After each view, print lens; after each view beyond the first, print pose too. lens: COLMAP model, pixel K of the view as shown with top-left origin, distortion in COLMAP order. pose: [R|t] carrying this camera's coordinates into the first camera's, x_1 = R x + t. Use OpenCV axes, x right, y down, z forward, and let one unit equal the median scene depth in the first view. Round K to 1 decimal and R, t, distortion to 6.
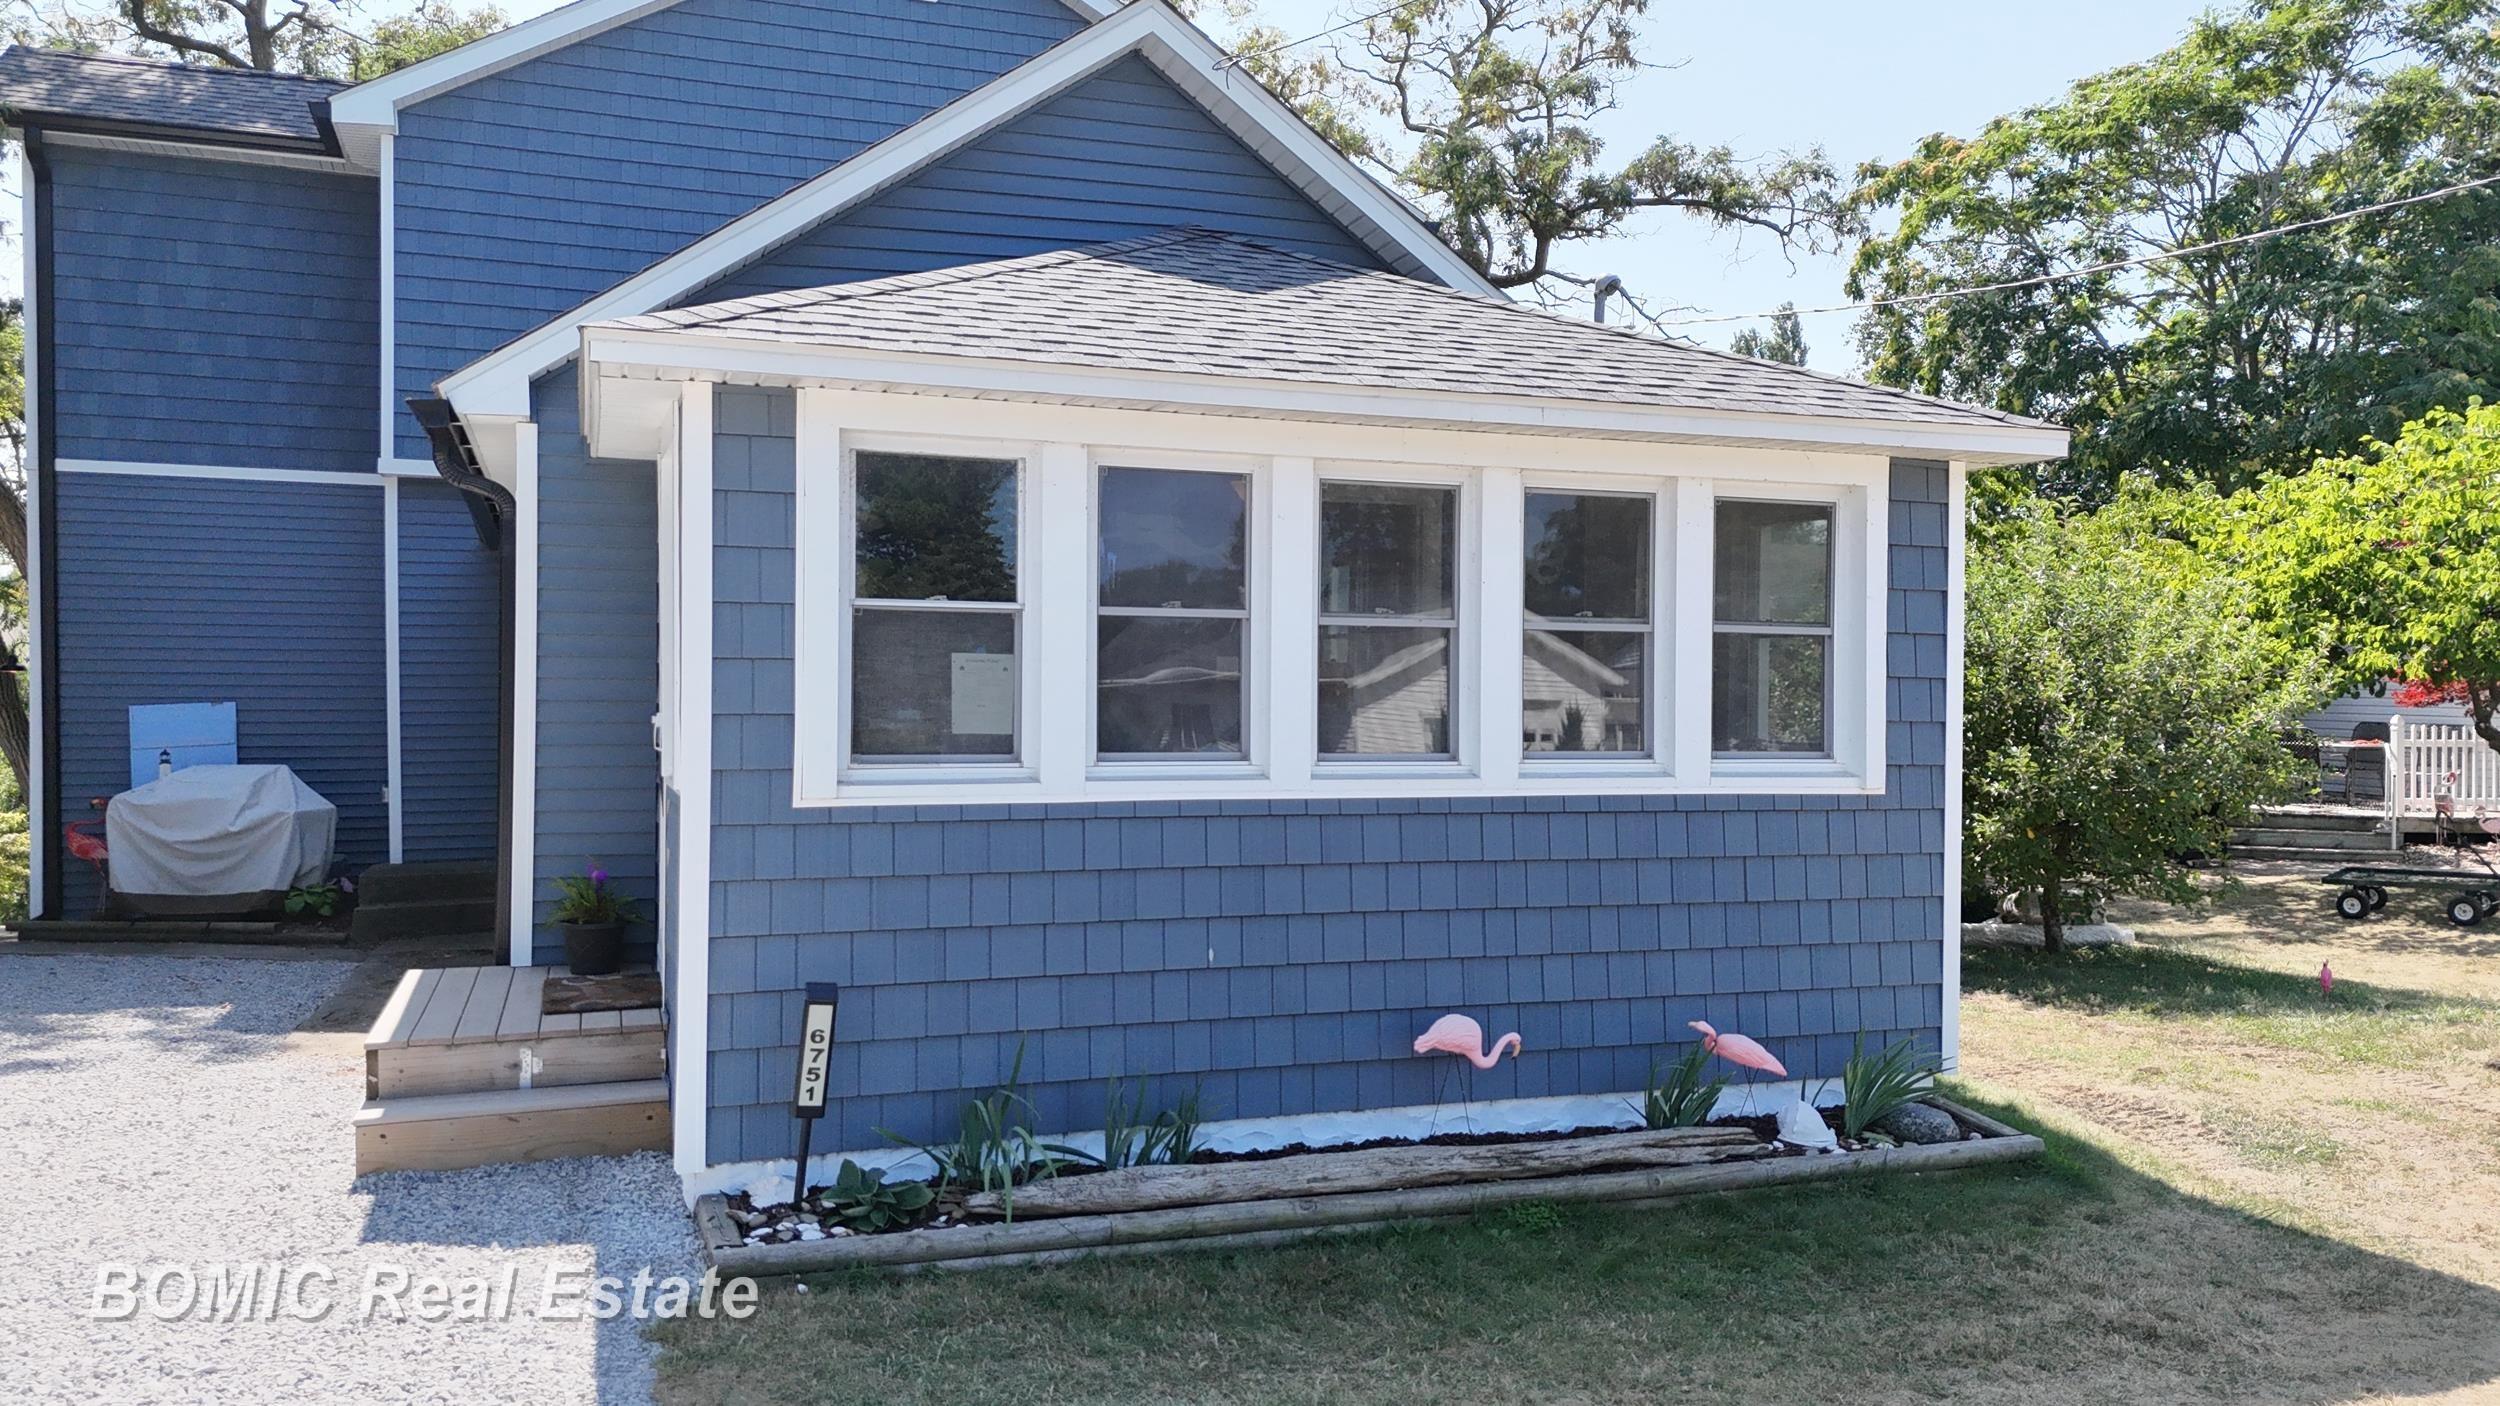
lens RADIAL K [[1828.3, 0, 1250.0], [0, 1828.3, 703.0], [0, 0, 1]] dist [0.099390, -0.107599]
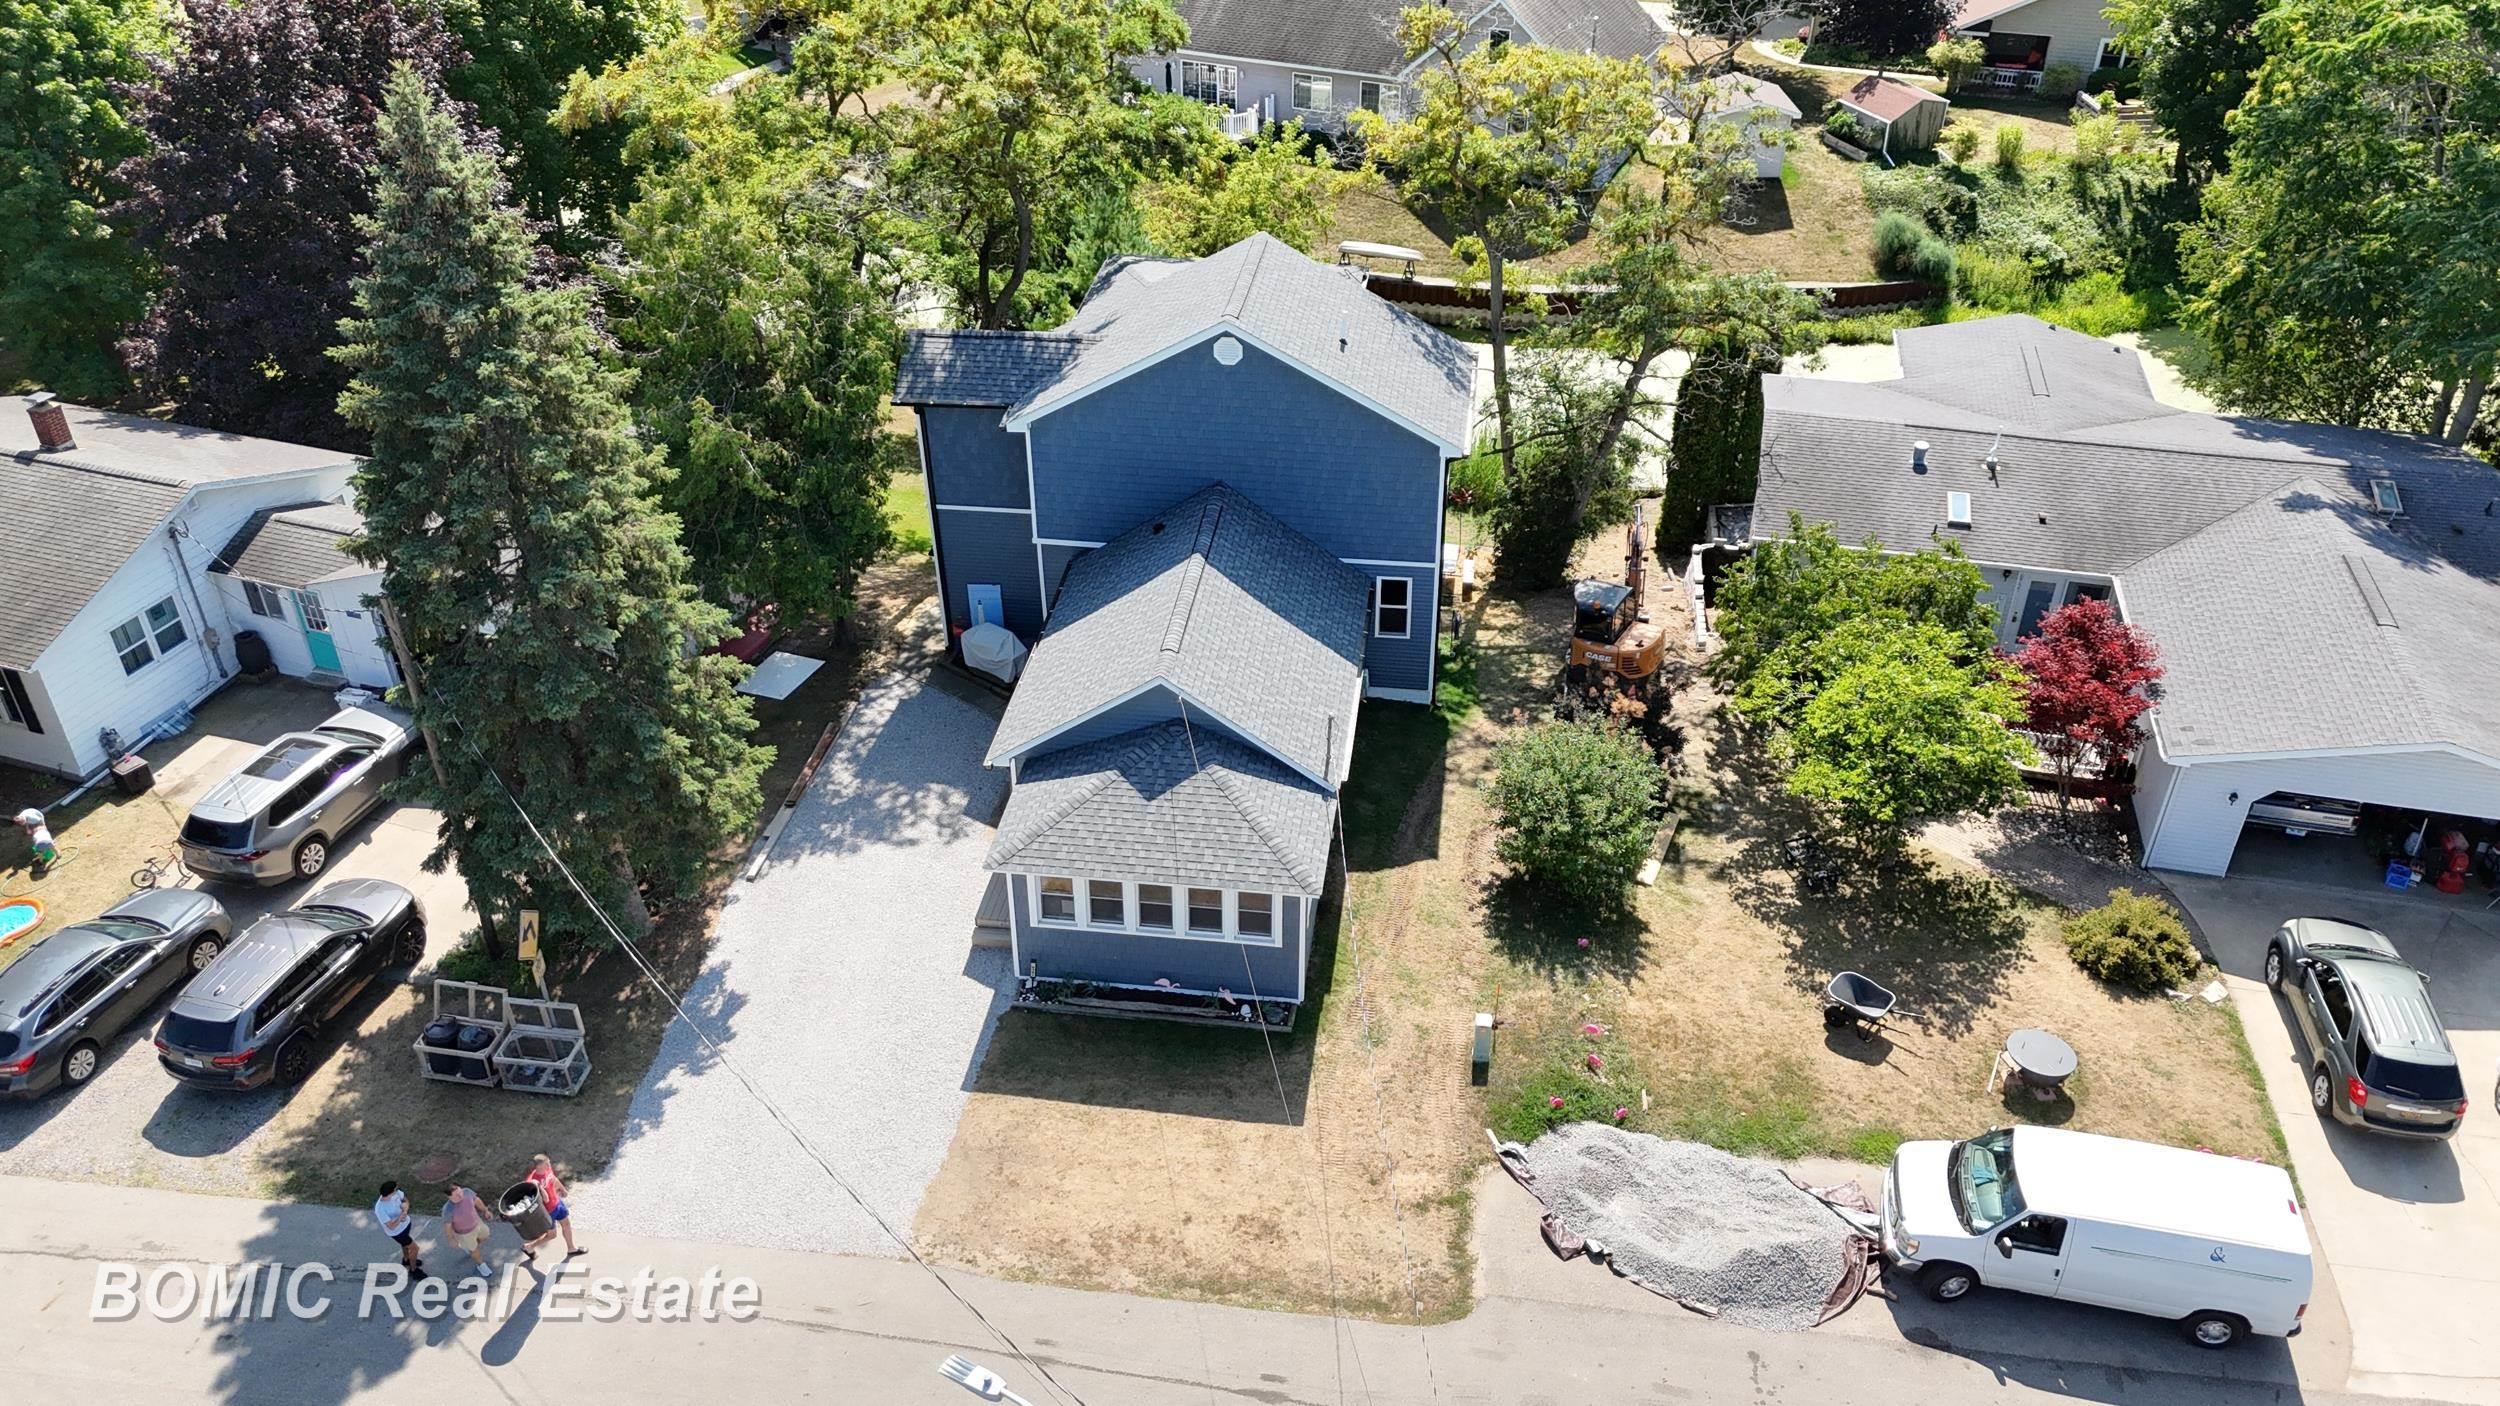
lens RADIAL K [[1828.3, 0, 1250.0], [0, 1828.3, 703.0], [0, 0, 1]] dist [0.099390, -0.107599]
pose [[0.888764, 0.244228, -0.387880, 1.853018], [0.004030, 0.842030, 0.539416, -2.802750], [0.458347, -0.480977, 0.747382, -1.960924]]
